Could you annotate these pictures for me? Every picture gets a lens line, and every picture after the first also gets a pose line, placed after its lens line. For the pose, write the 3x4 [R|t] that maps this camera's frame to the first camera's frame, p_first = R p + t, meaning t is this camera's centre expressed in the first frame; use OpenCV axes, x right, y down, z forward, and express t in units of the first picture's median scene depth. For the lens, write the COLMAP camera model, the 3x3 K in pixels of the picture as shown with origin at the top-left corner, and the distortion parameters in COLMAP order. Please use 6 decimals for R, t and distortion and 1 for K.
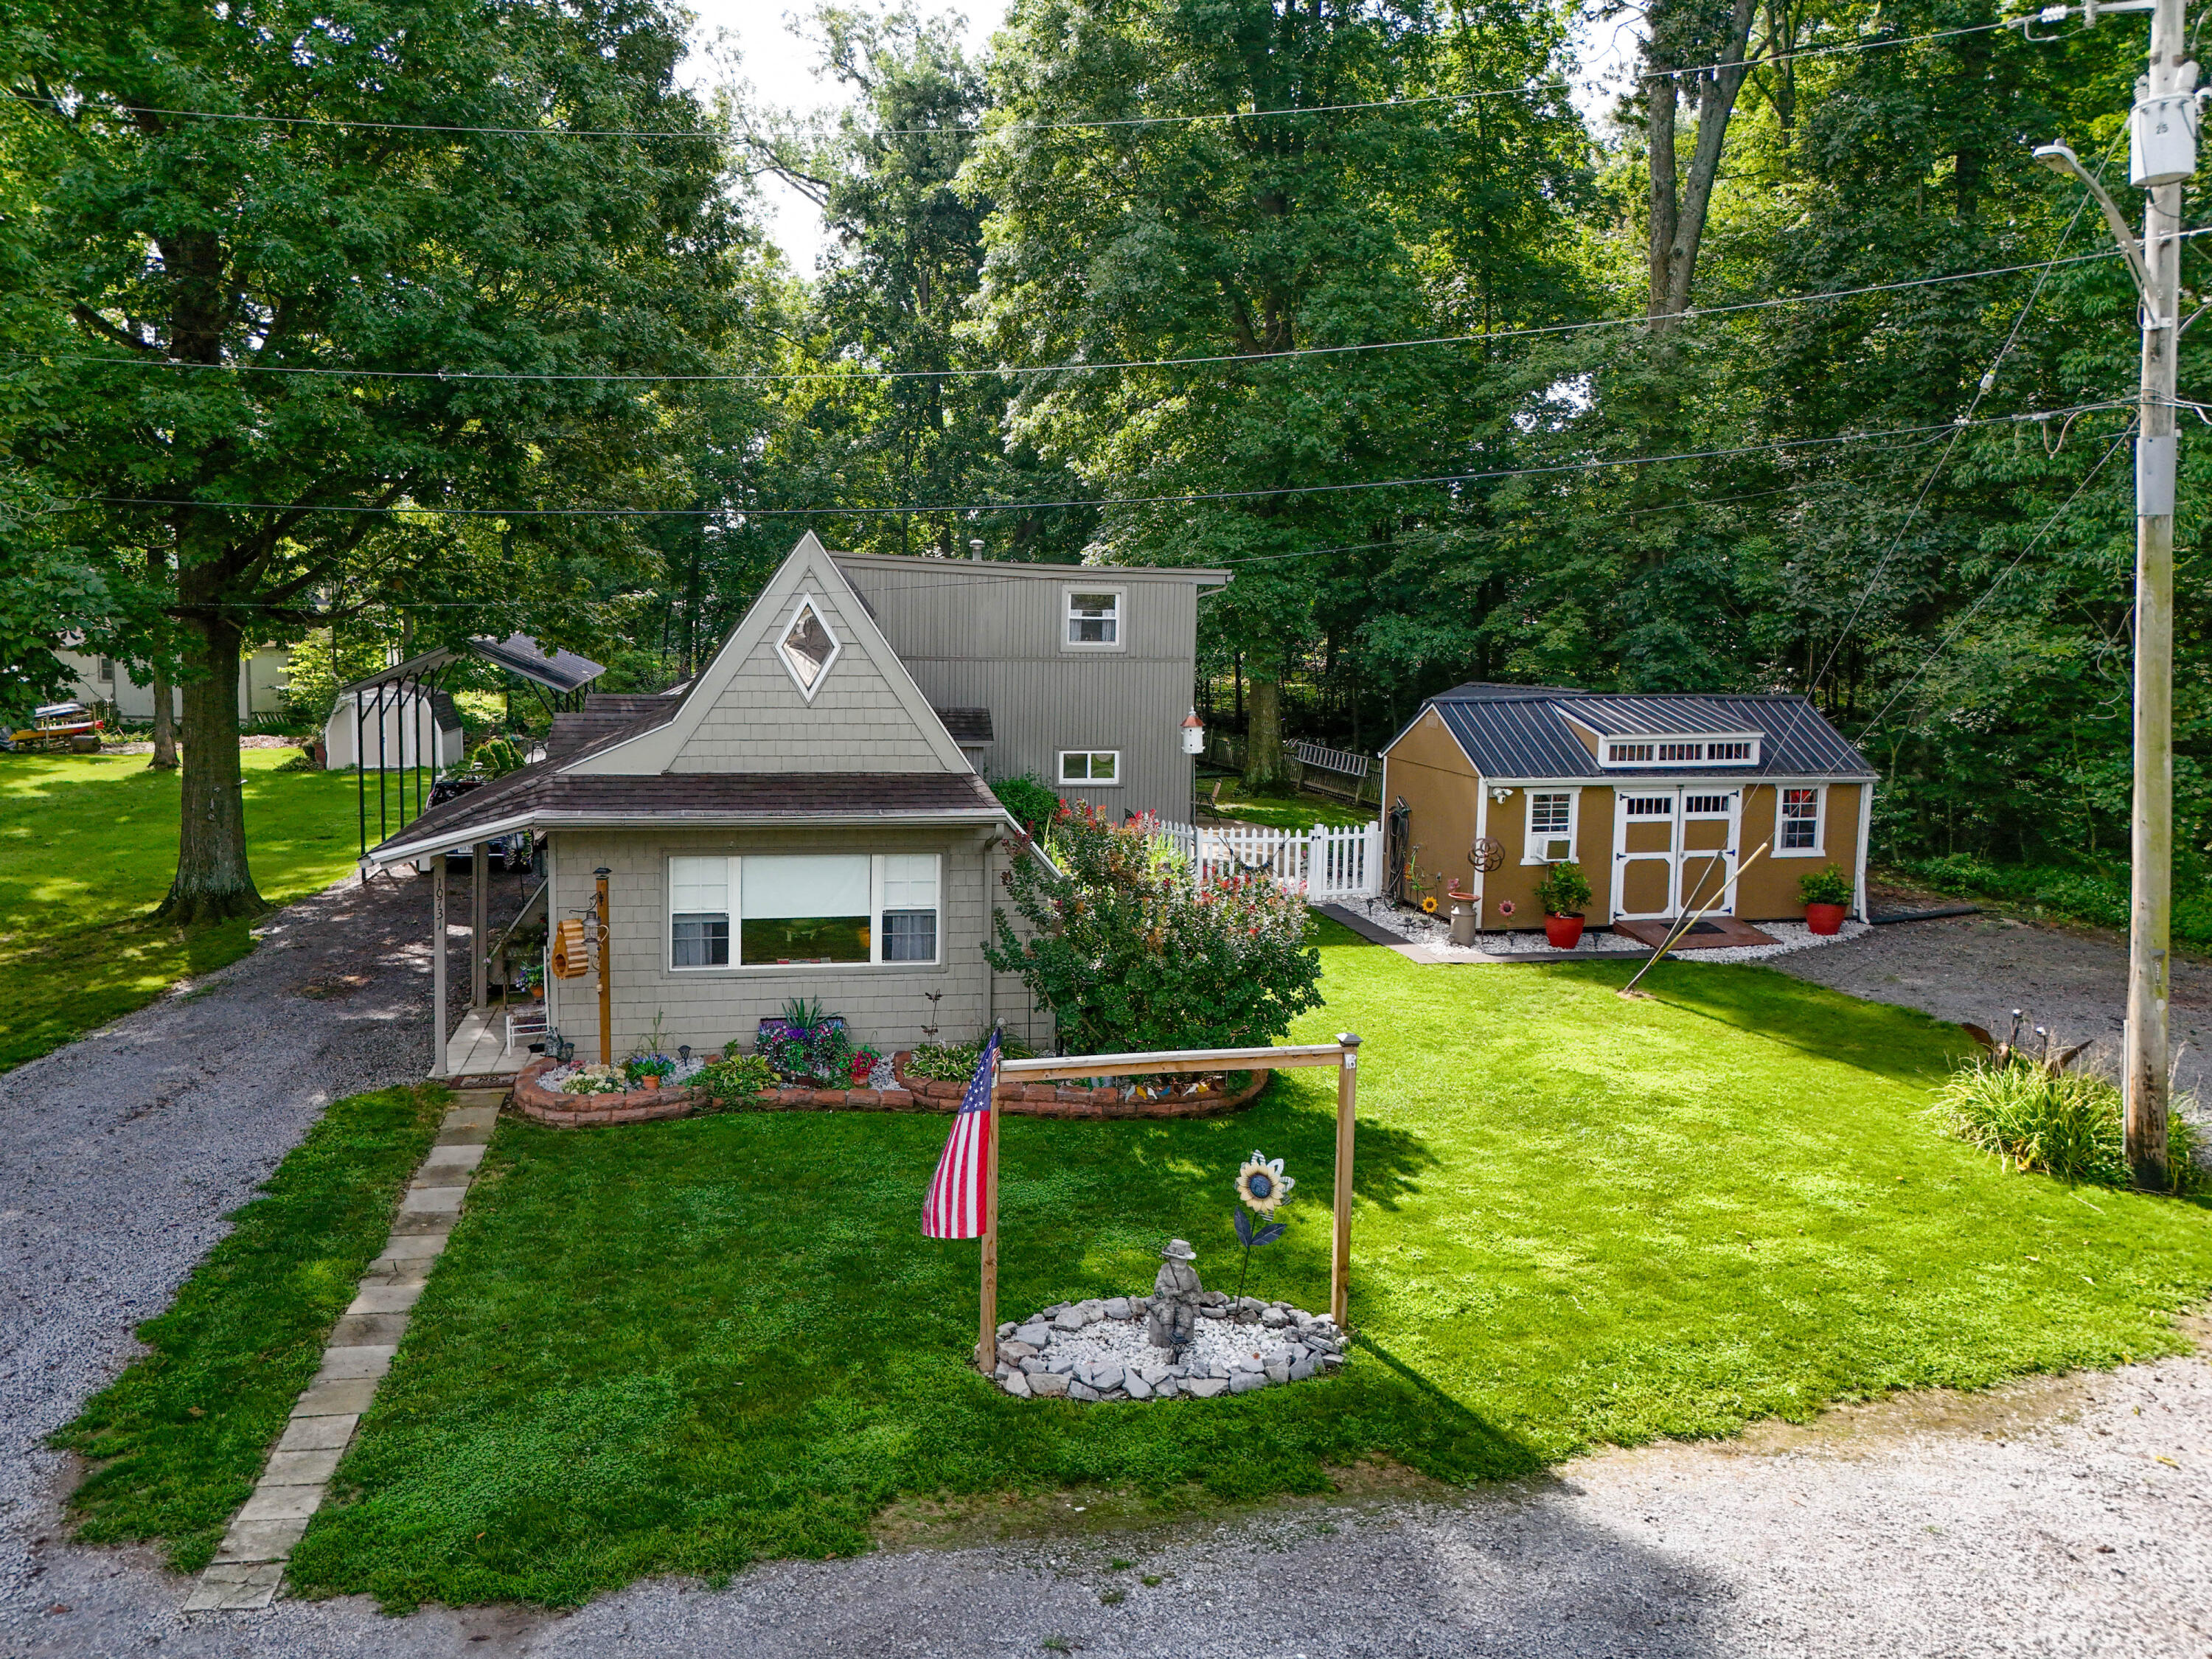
lens RADIAL K [[1680.8, 0, 1033.0], [0, 1680.8, 763.8], [0, 0, 1]] dist [0.033363, -0.007517]
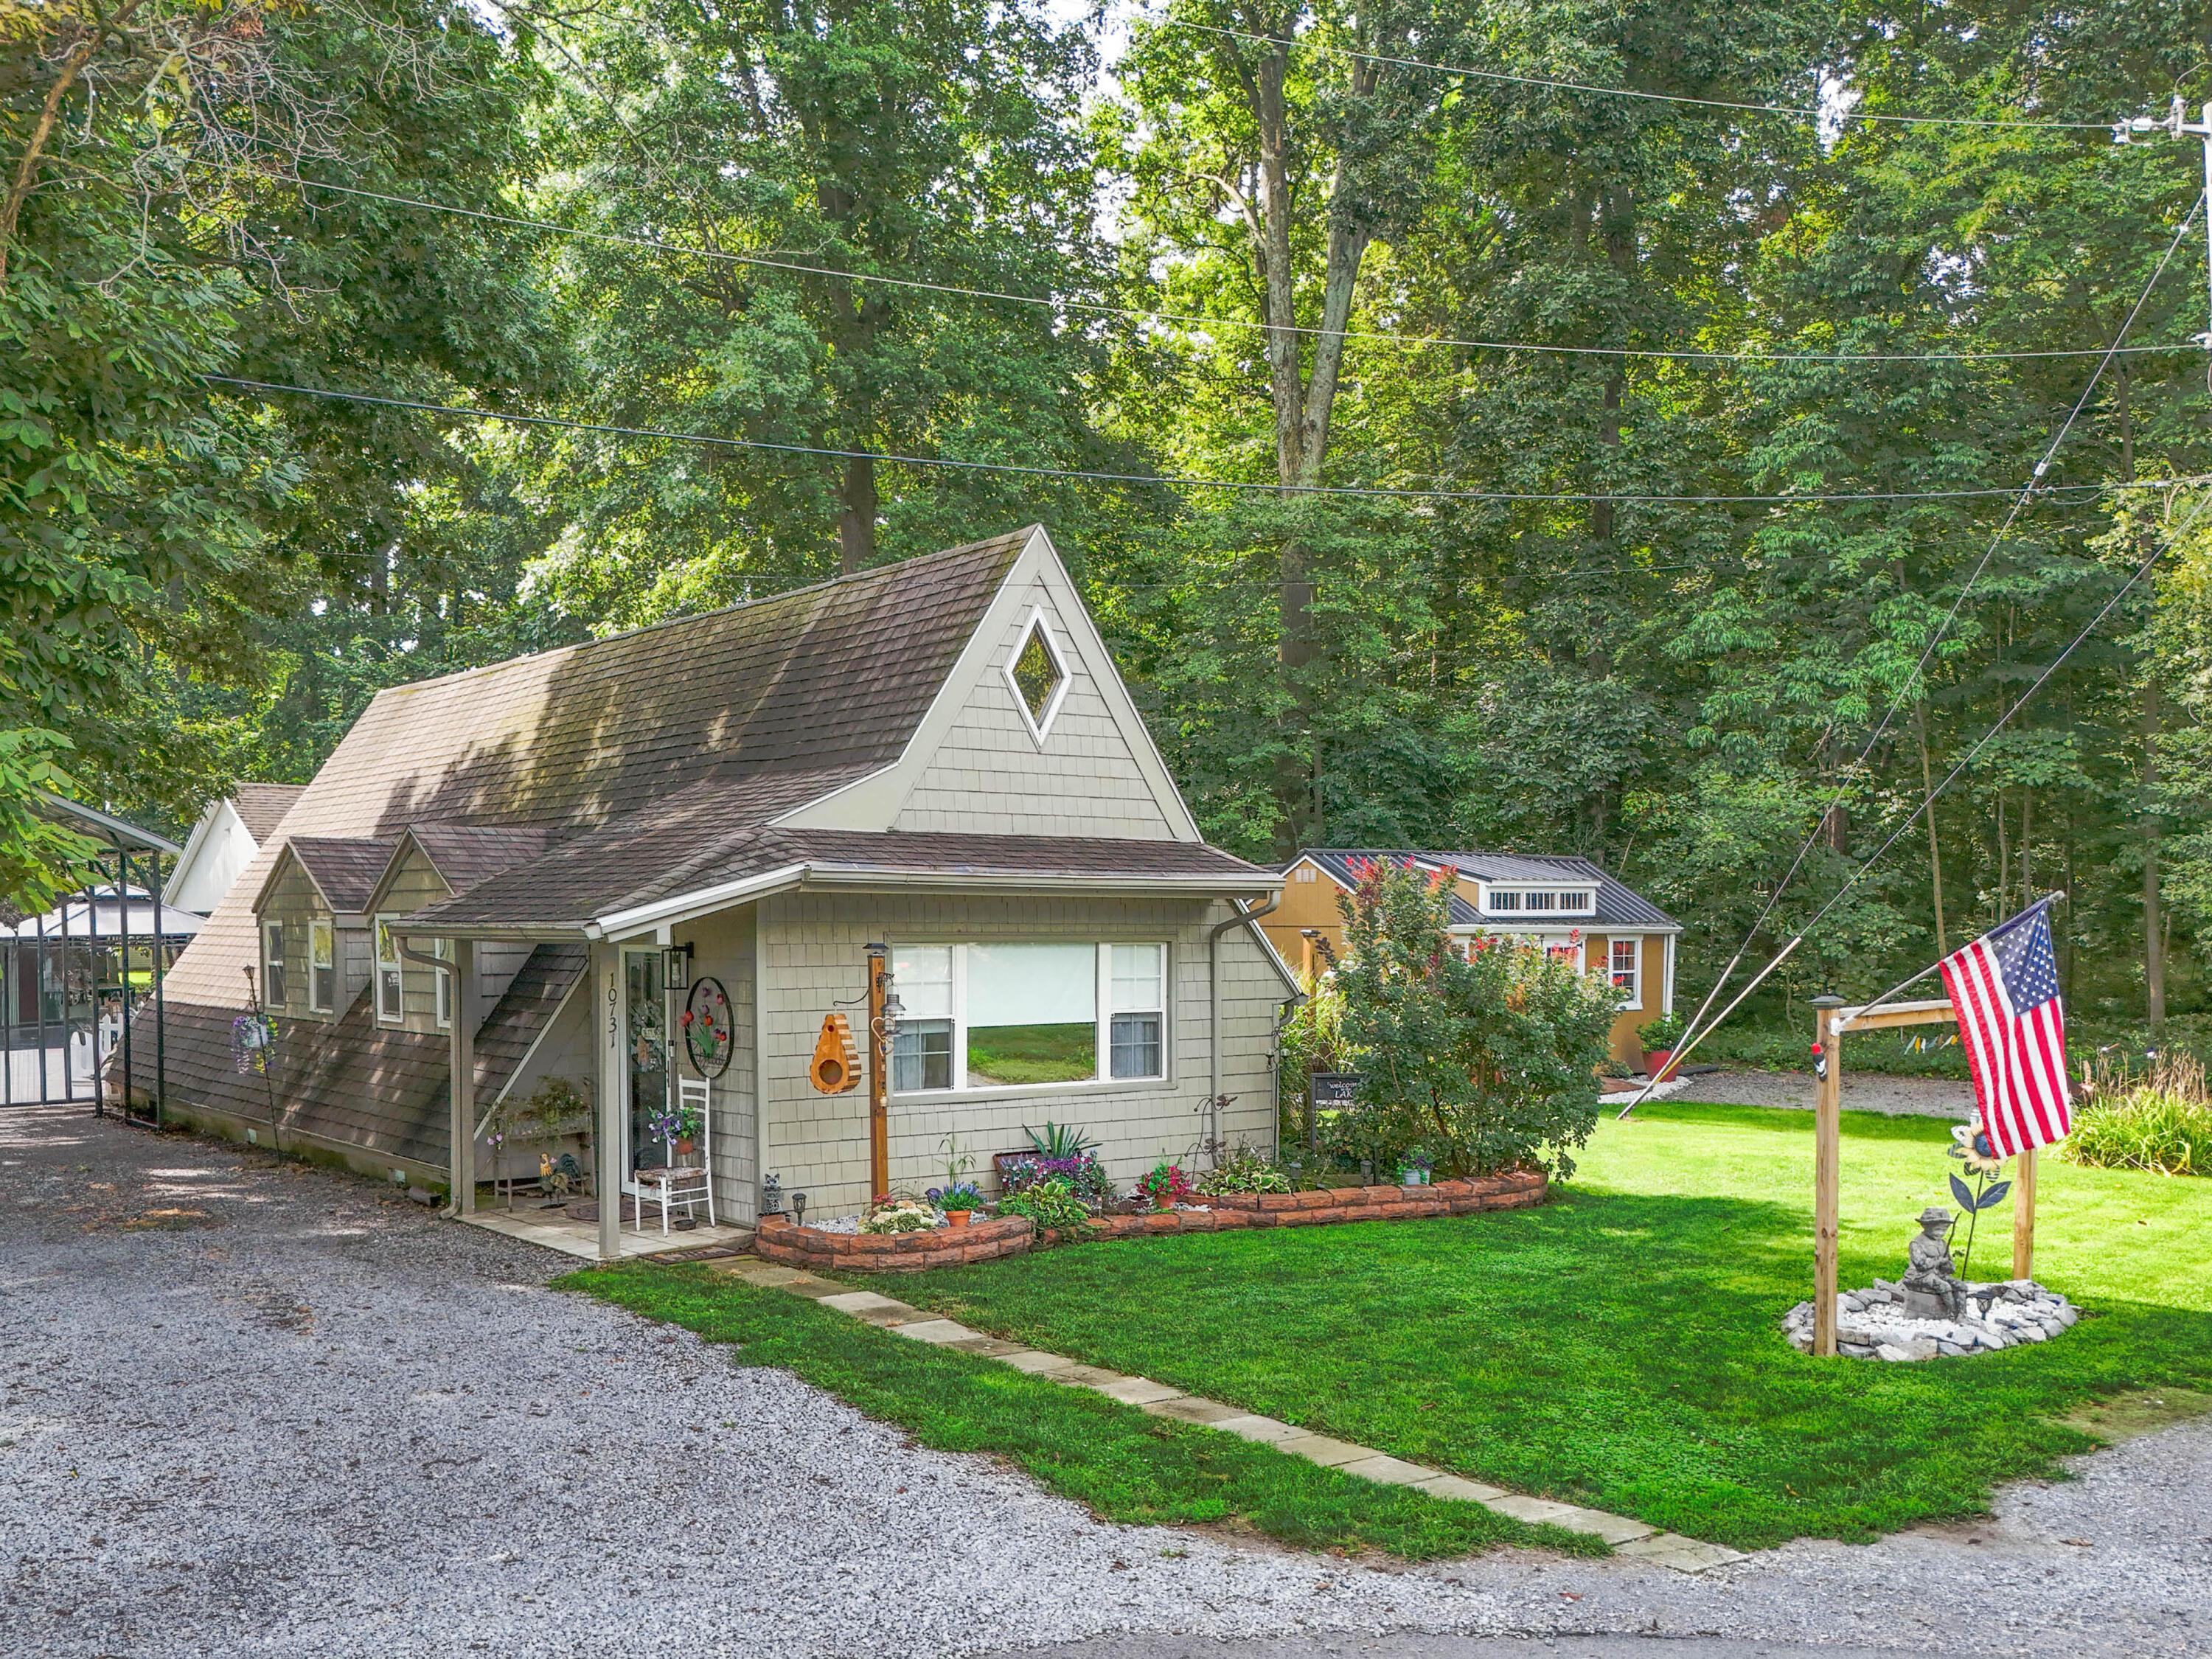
lens RADIAL K [[2034.2, 0, 1150.9], [0, 2034.2, 1052.4], [0, 0, 1]] dist [0.069367, -0.008832]
pose [[0.870570, -0.043735, 0.490097, -0.557003], [0.060435, 0.998005, -0.018292, 0.126069], [-0.488319, 0.045544, 0.871476, 0.140675]]
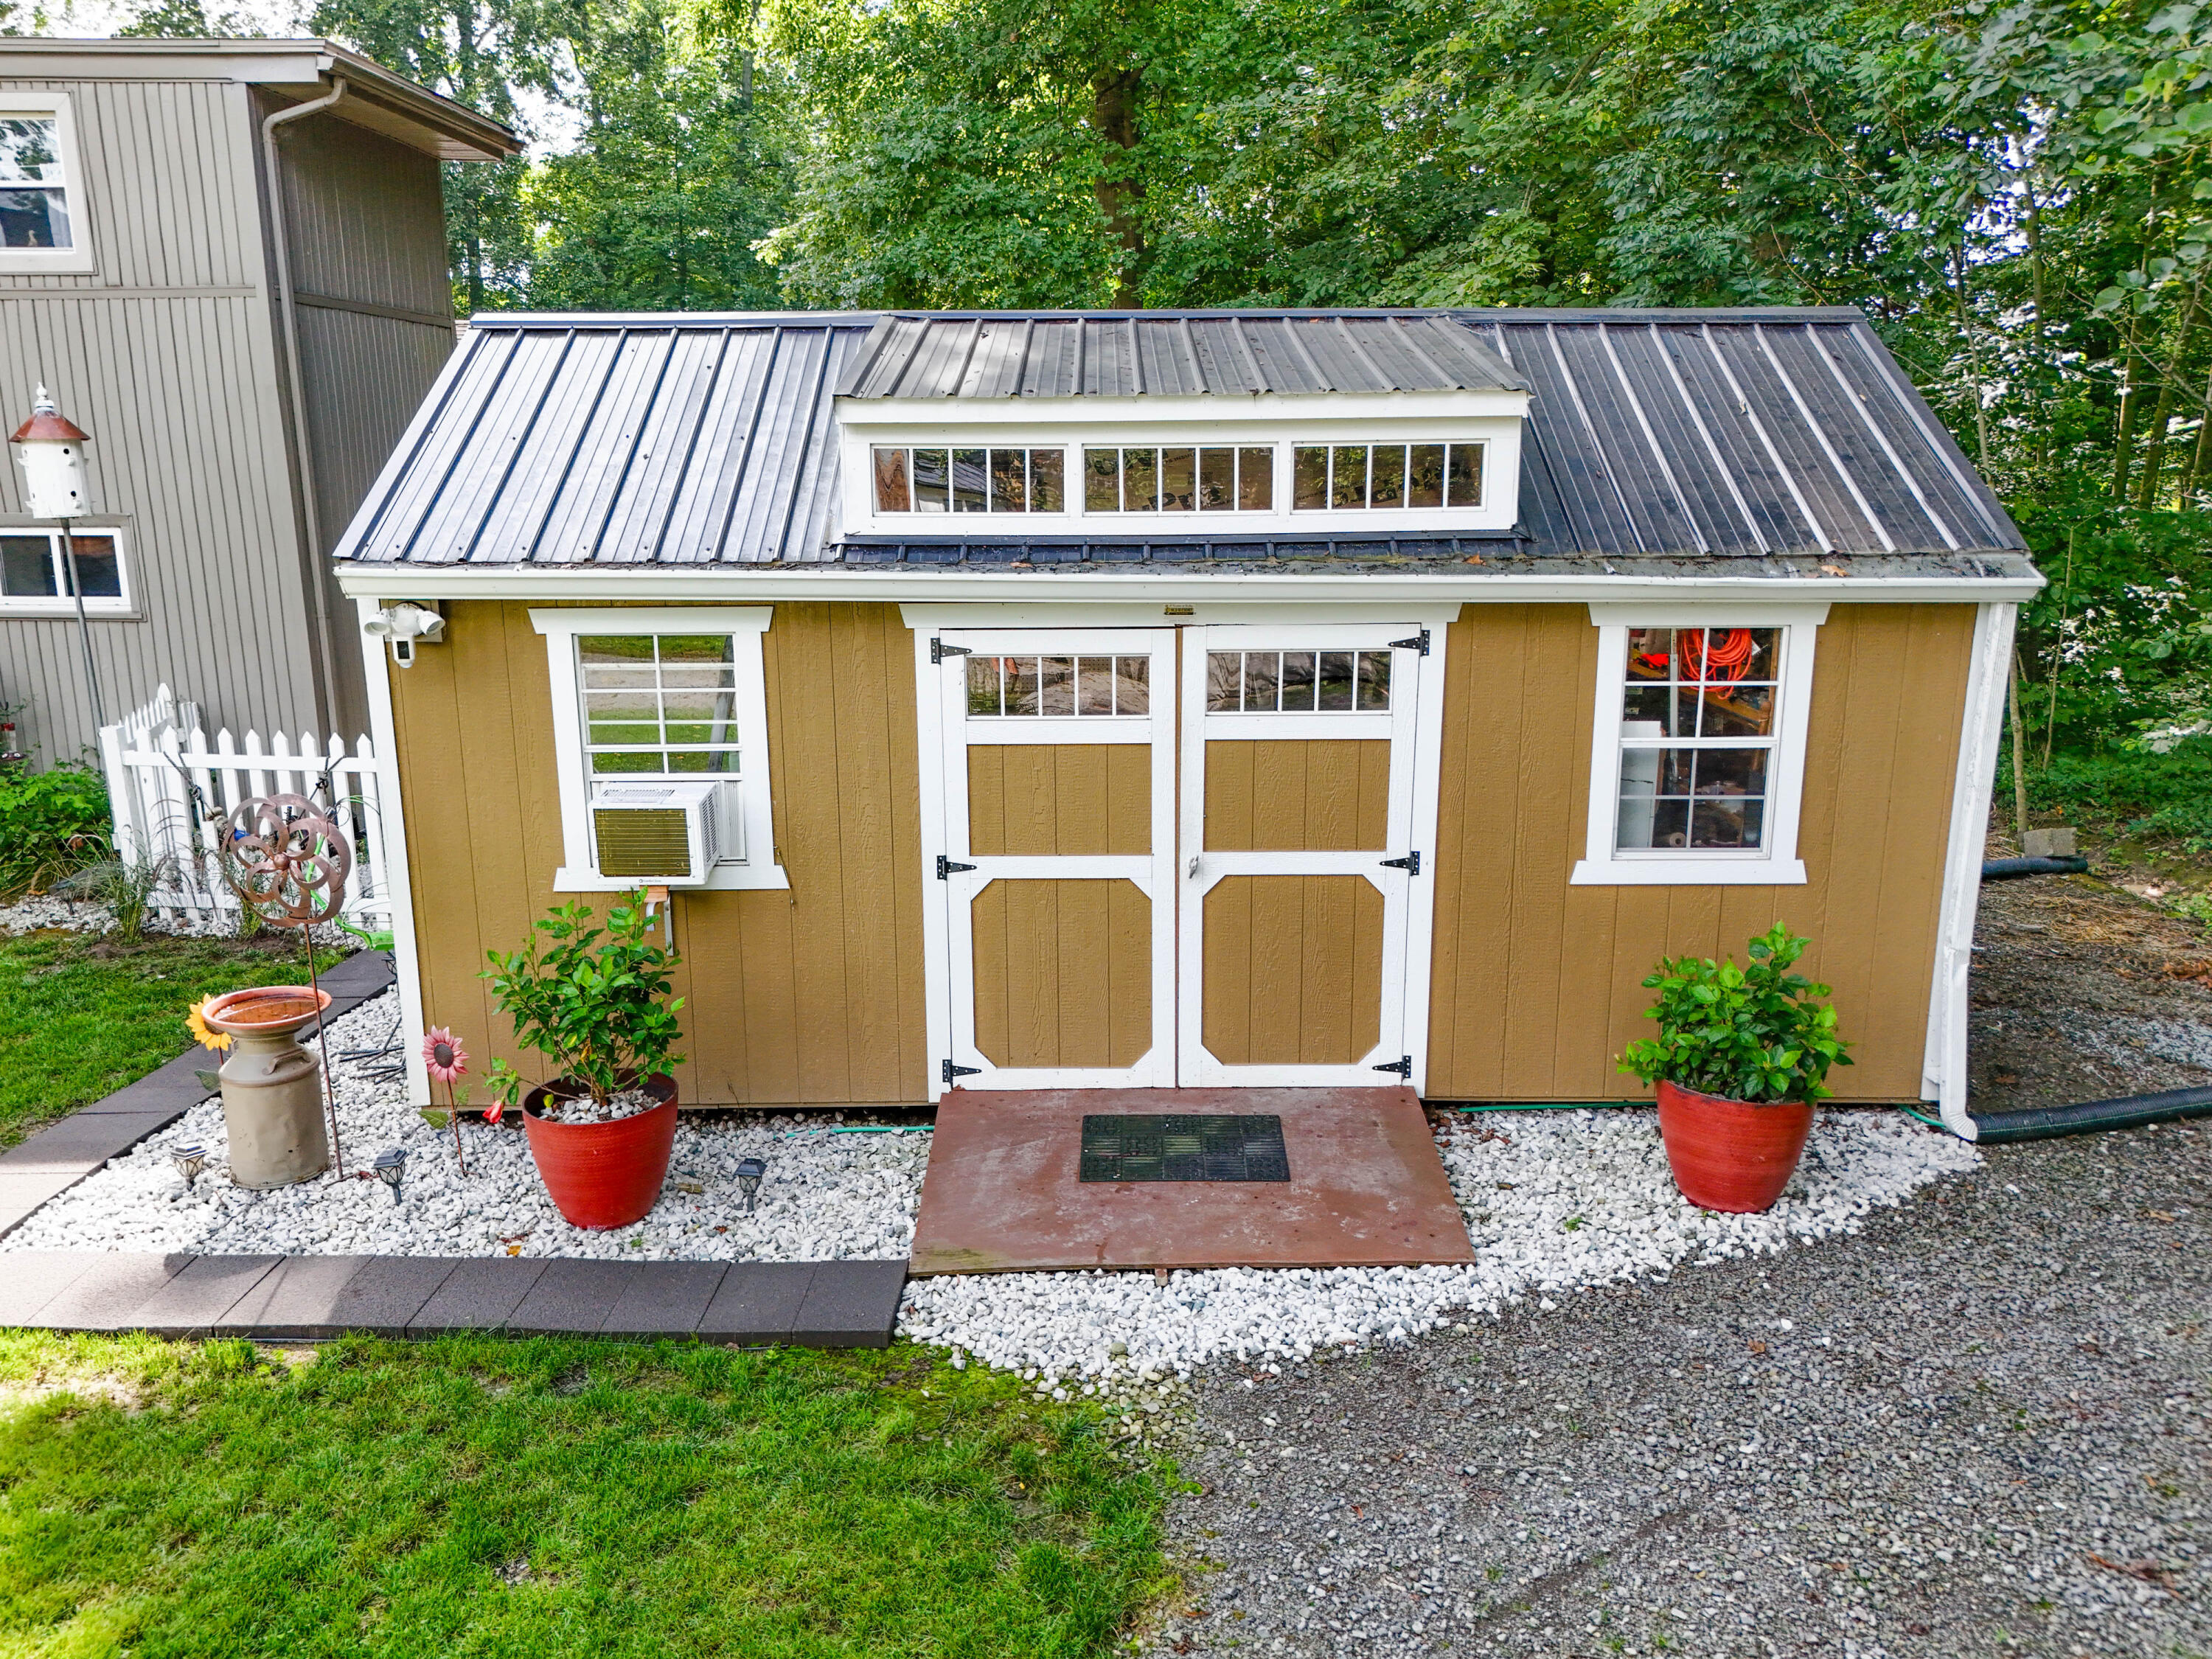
lens RADIAL K [[1609.7, 0, 1113.3], [0, 1609.7, 844.6], [0, 0, 1]] dist [0.058770, -0.003704]
pose [[0.974074, 0.037037, -0.223176, 0.624067], [-0.008667, 0.991893, 0.126780, 0.025382], [0.226062, -0.121558, 0.966499, 1.083617]]
